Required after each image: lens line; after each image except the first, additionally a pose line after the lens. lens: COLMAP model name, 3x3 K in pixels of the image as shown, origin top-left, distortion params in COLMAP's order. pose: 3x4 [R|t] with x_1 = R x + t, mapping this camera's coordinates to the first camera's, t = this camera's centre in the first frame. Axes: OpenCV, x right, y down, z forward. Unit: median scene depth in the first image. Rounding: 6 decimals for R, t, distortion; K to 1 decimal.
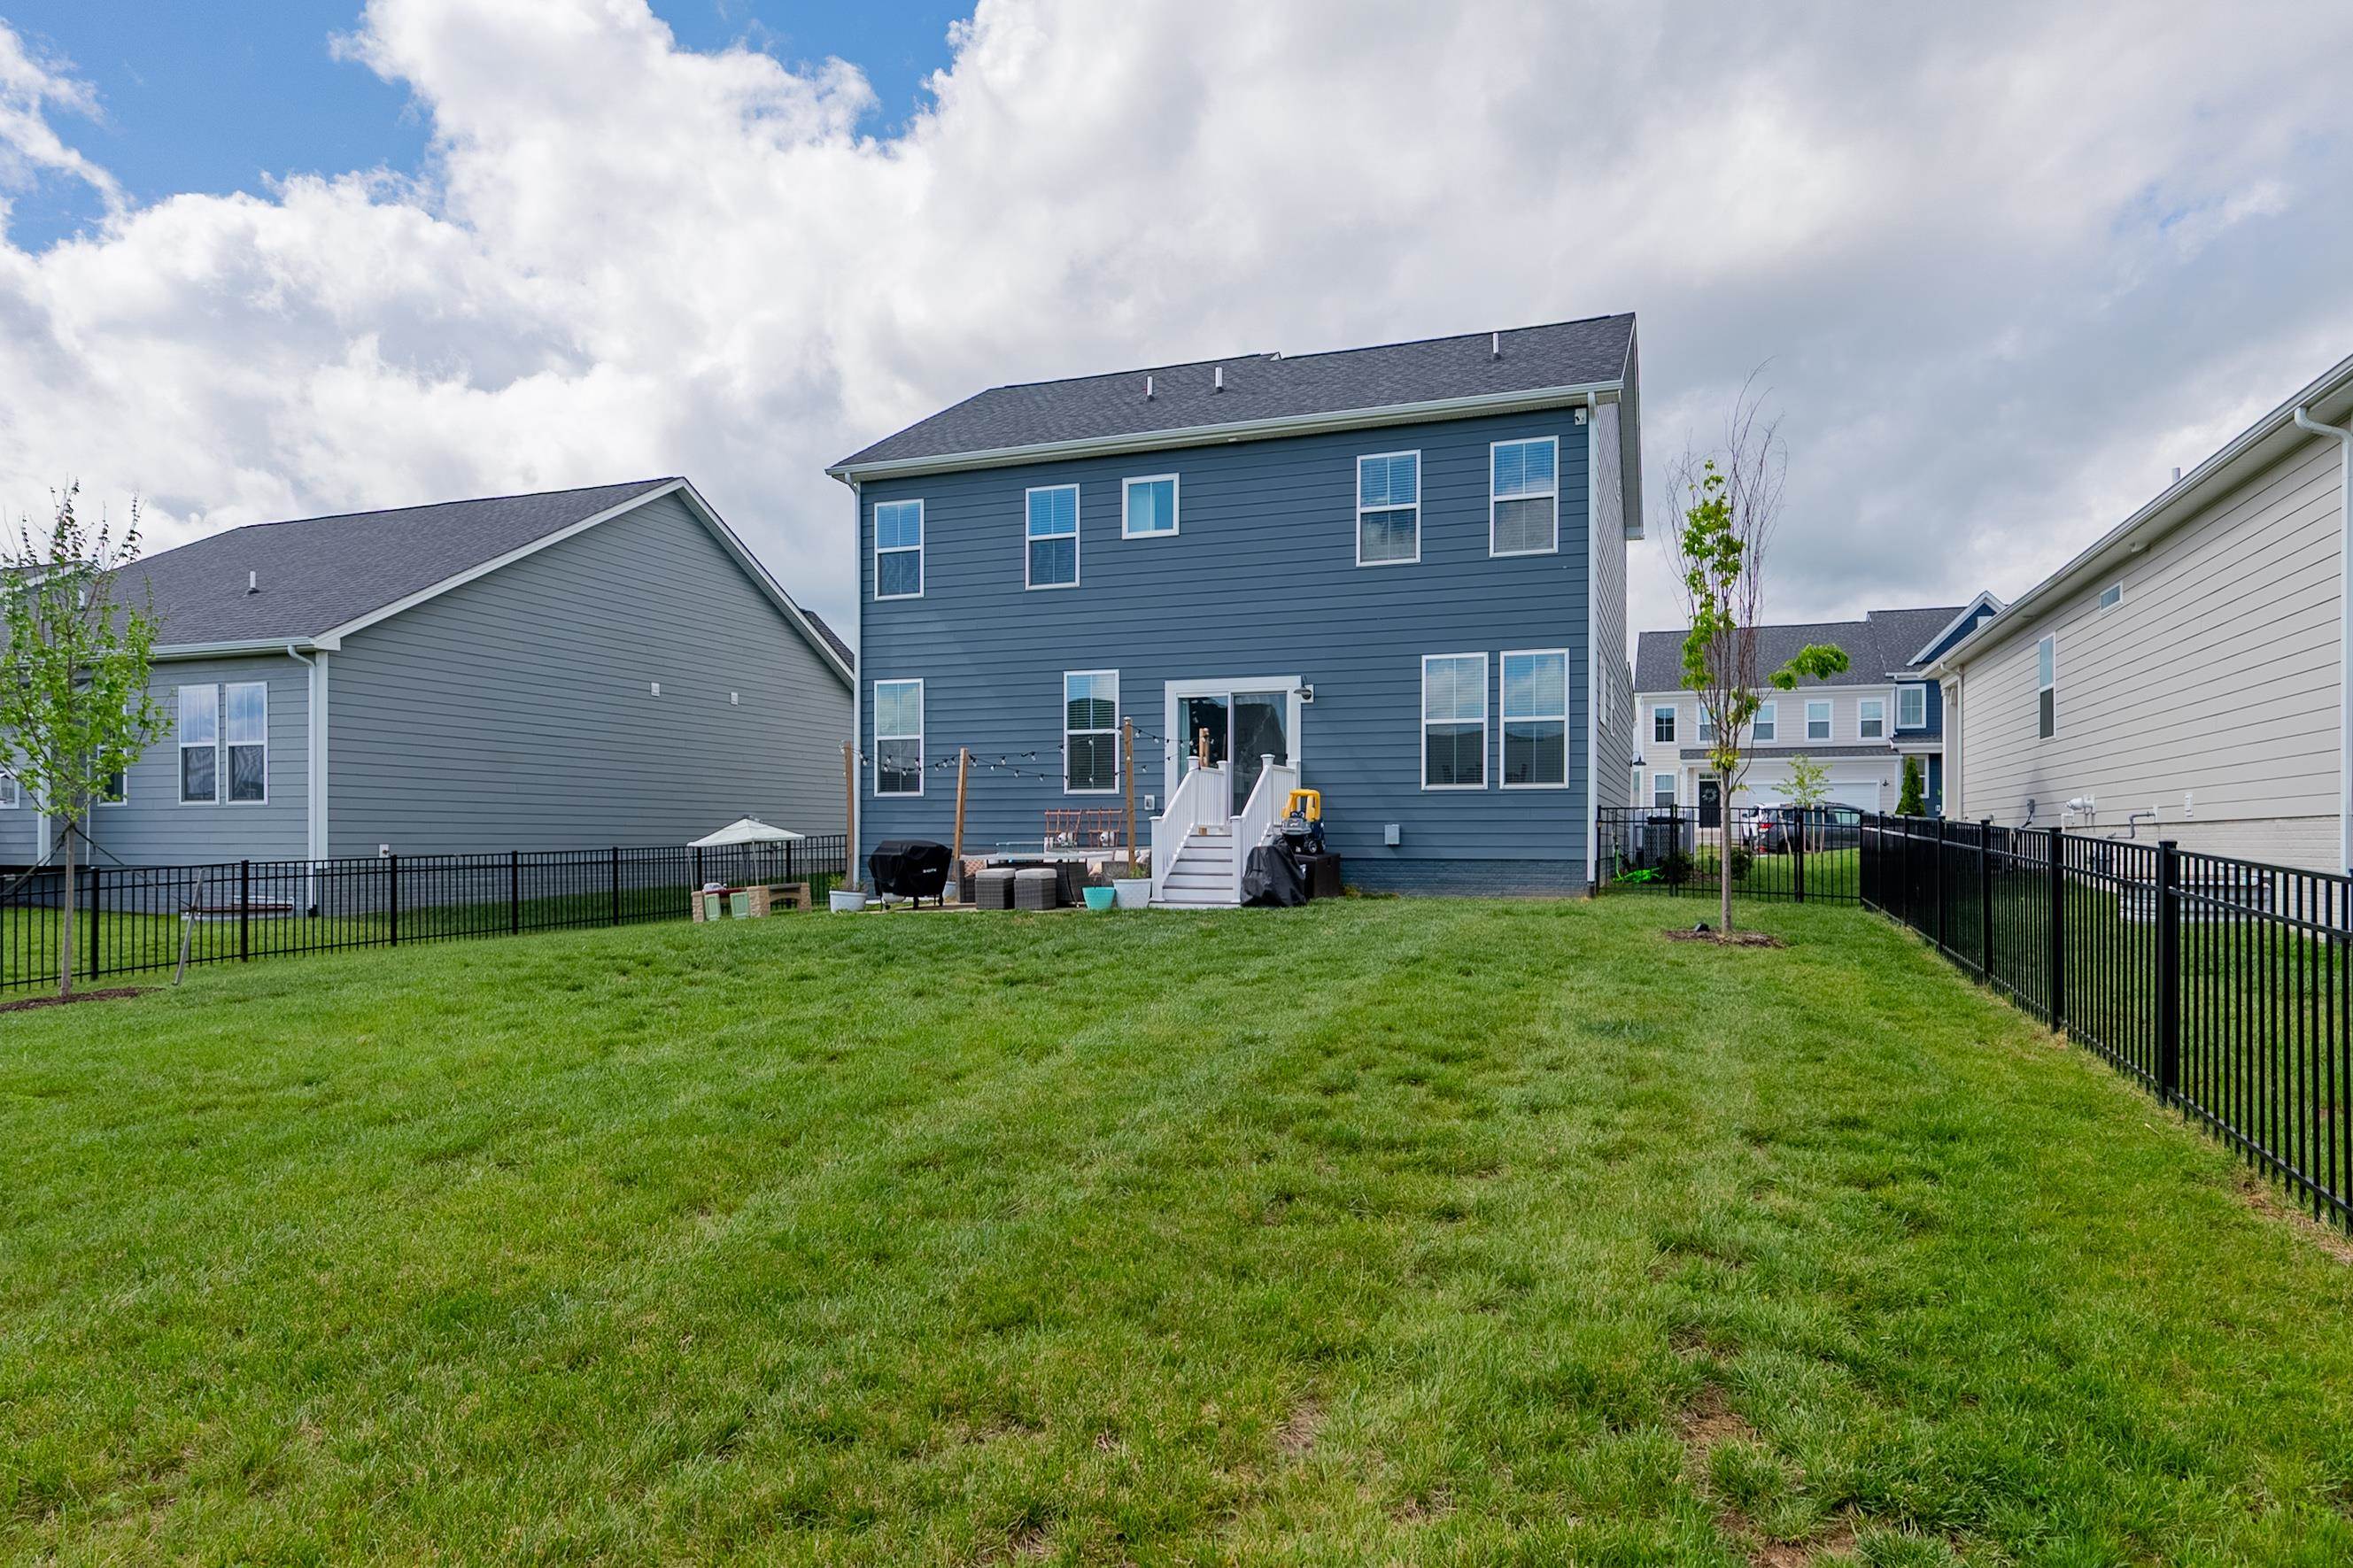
lens RADIAL K [[1286.5, 0, 1235.4], [0, 1286.5, 836.3], [0, 0, 1]] dist [0.001560, 0.000309]
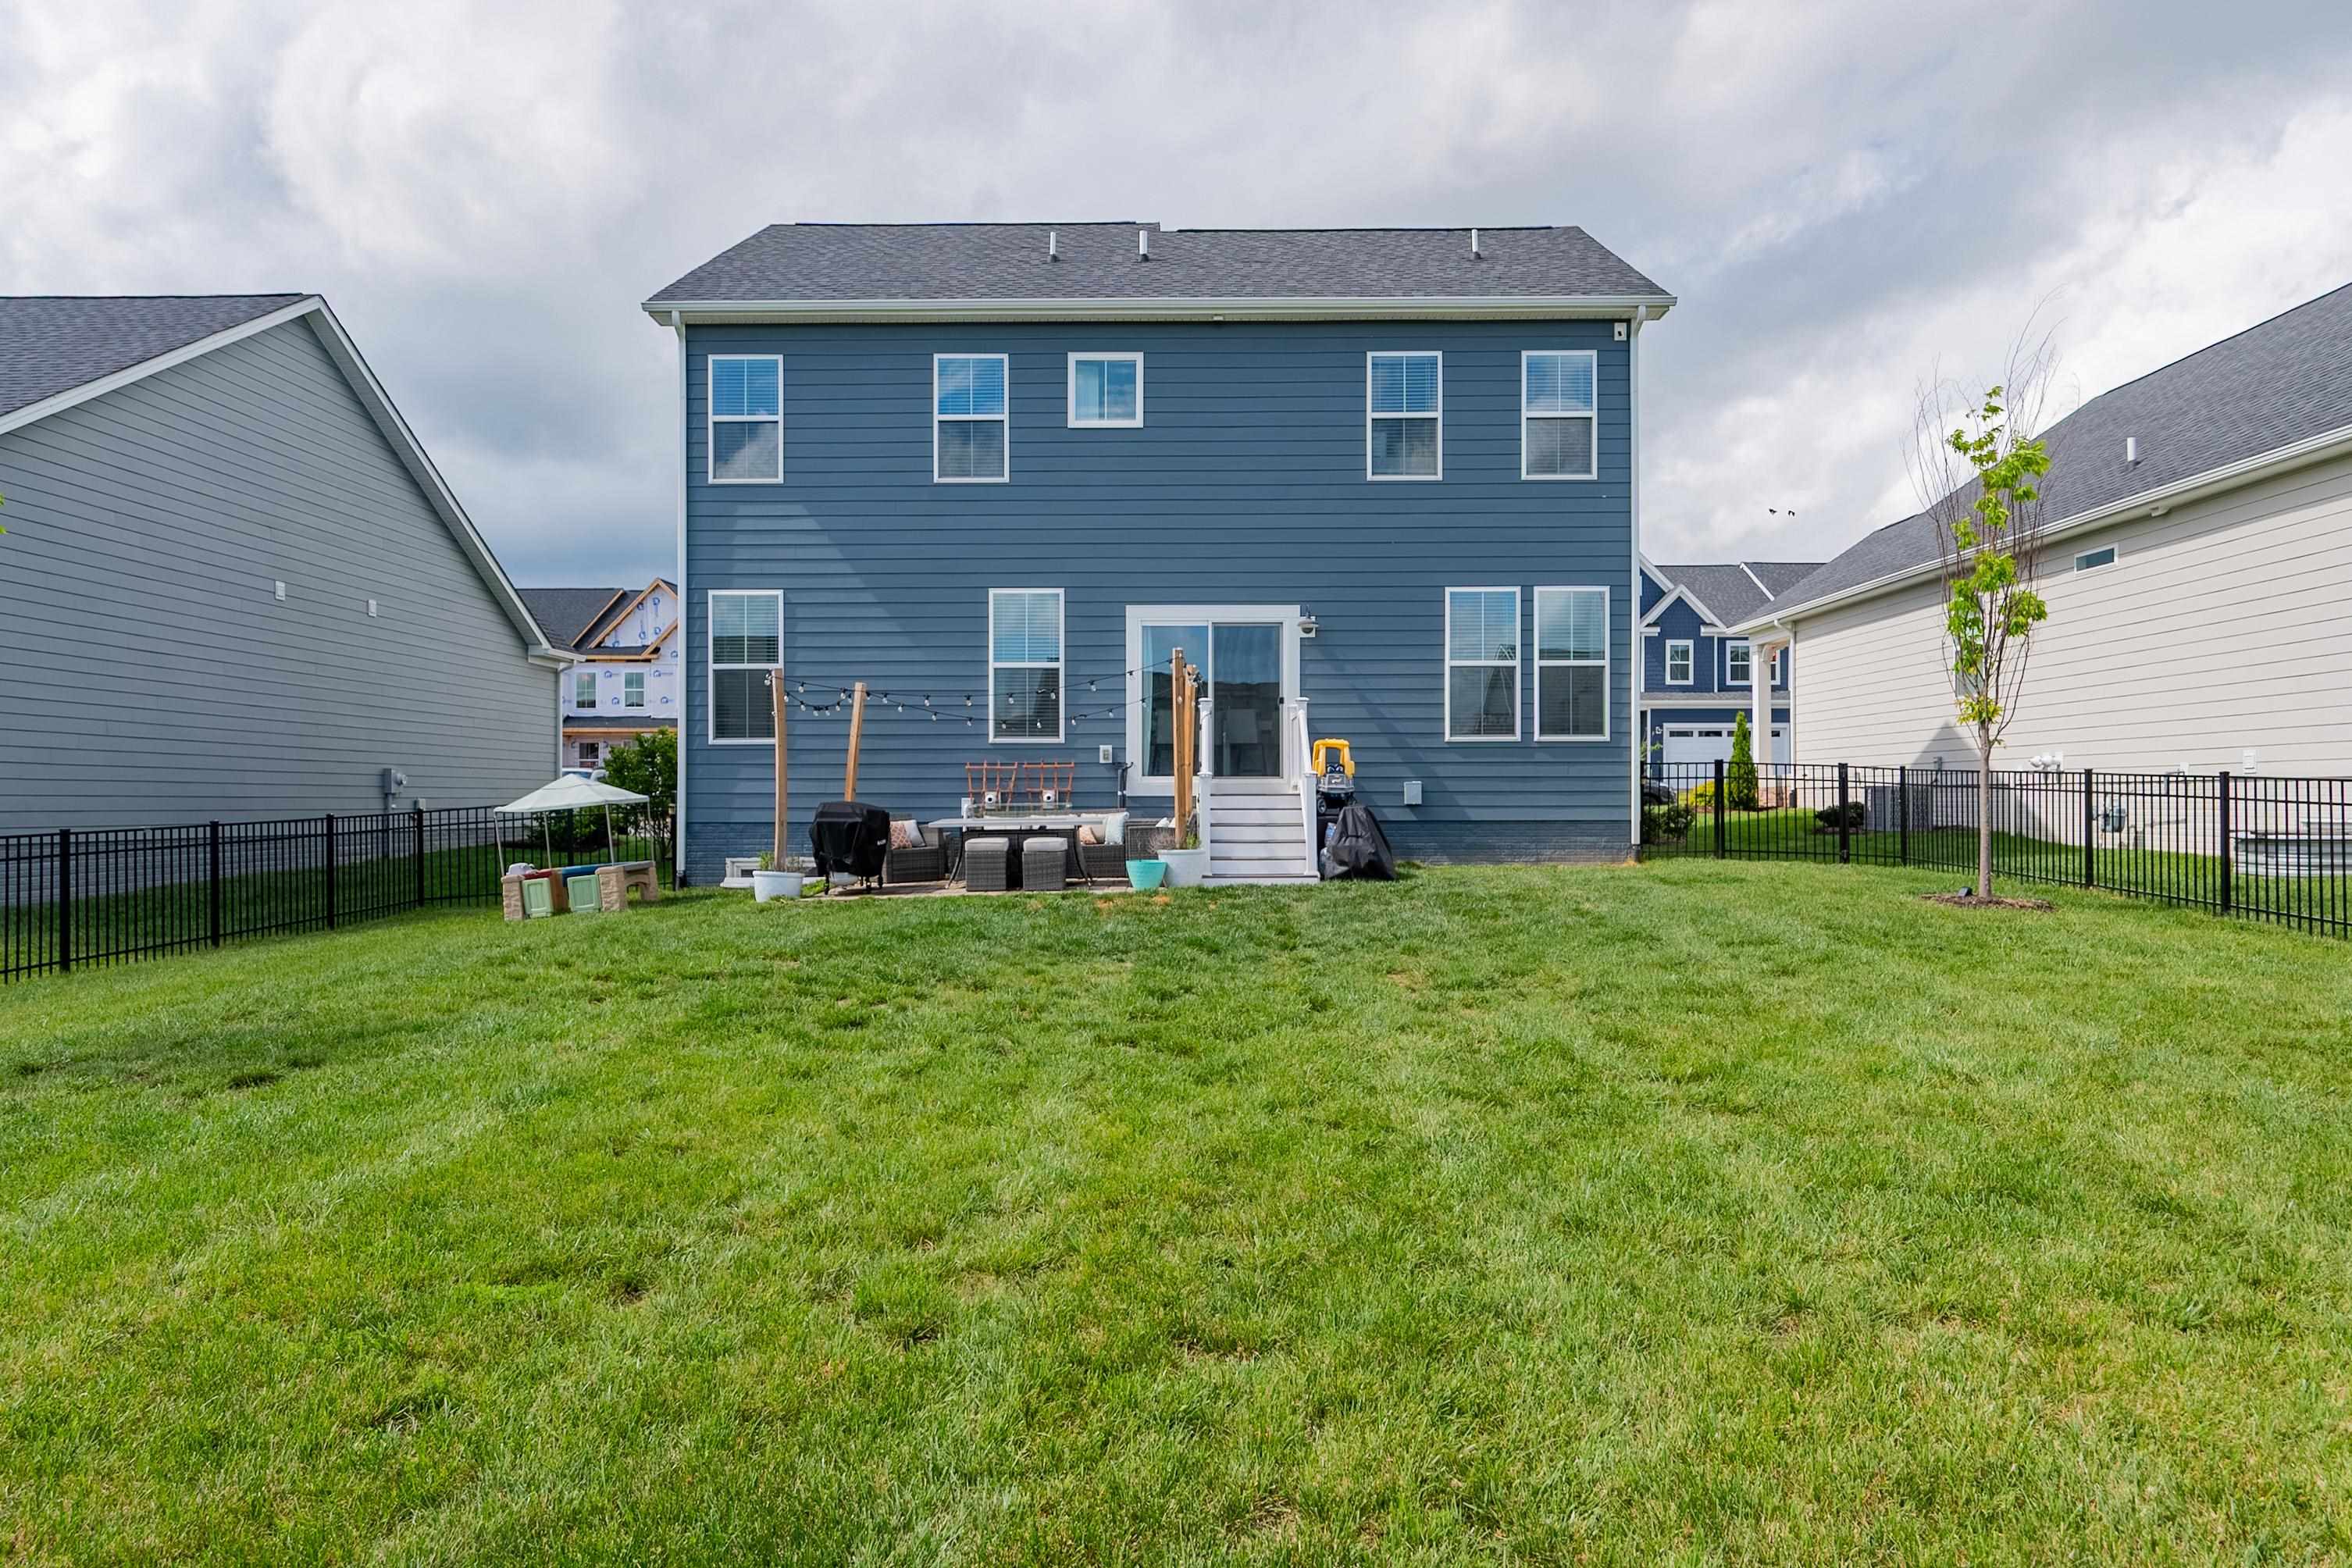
lens RADIAL K [[1434.1, 0, 1174.3], [0, 1434.1, 791.1], [0, 0, 1]] dist [-0.000436, 0.000509]
pose [[0.947402, -0.002014, 0.320039, -0.322363], [0.003214, 0.999990, -0.003223, 0.000013], [-0.320029, 0.004082, 0.947399, 0.132157]]
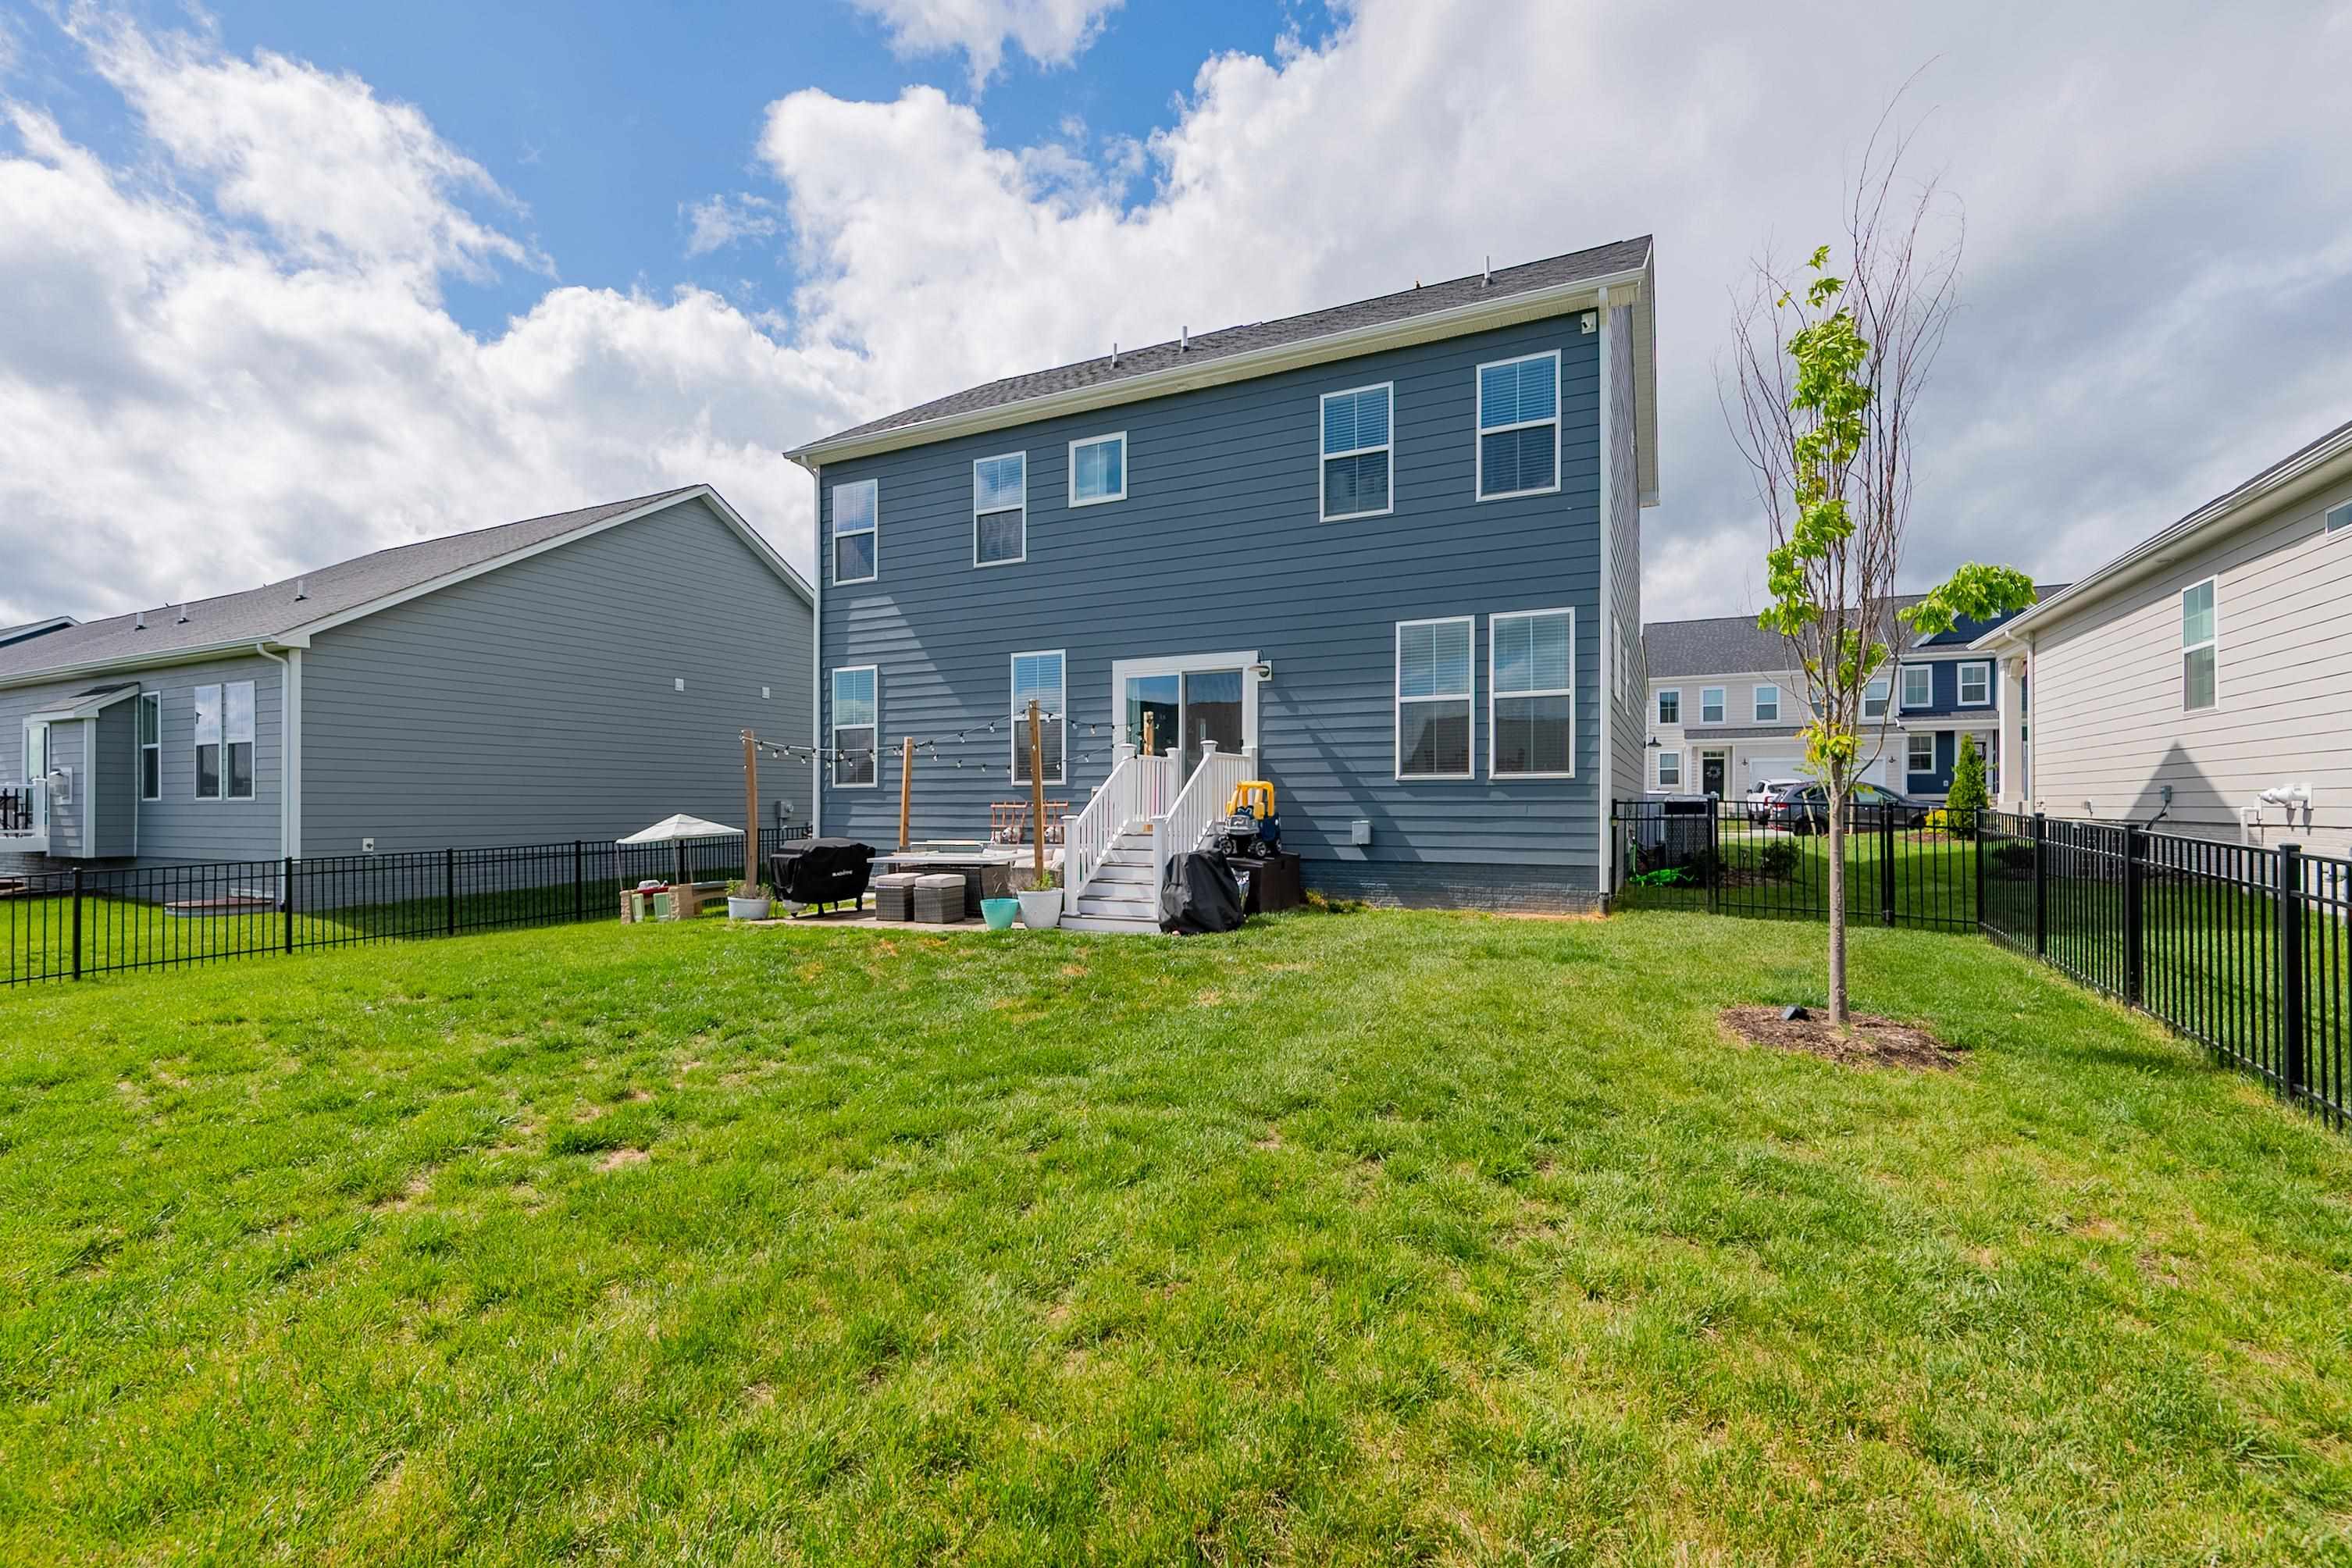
lens RADIAL K [[1007.9, 0, 1184.4], [0, 1007.9, 804.4], [0, 0, 1]] dist [0.001102, -0.000024]
pose [[0.993025, -0.003381, -0.117855, 0.080056], [0.003488, 0.999994, 0.000702, -0.020085], [0.117852, -0.001108, 0.993031, 0.304939]]
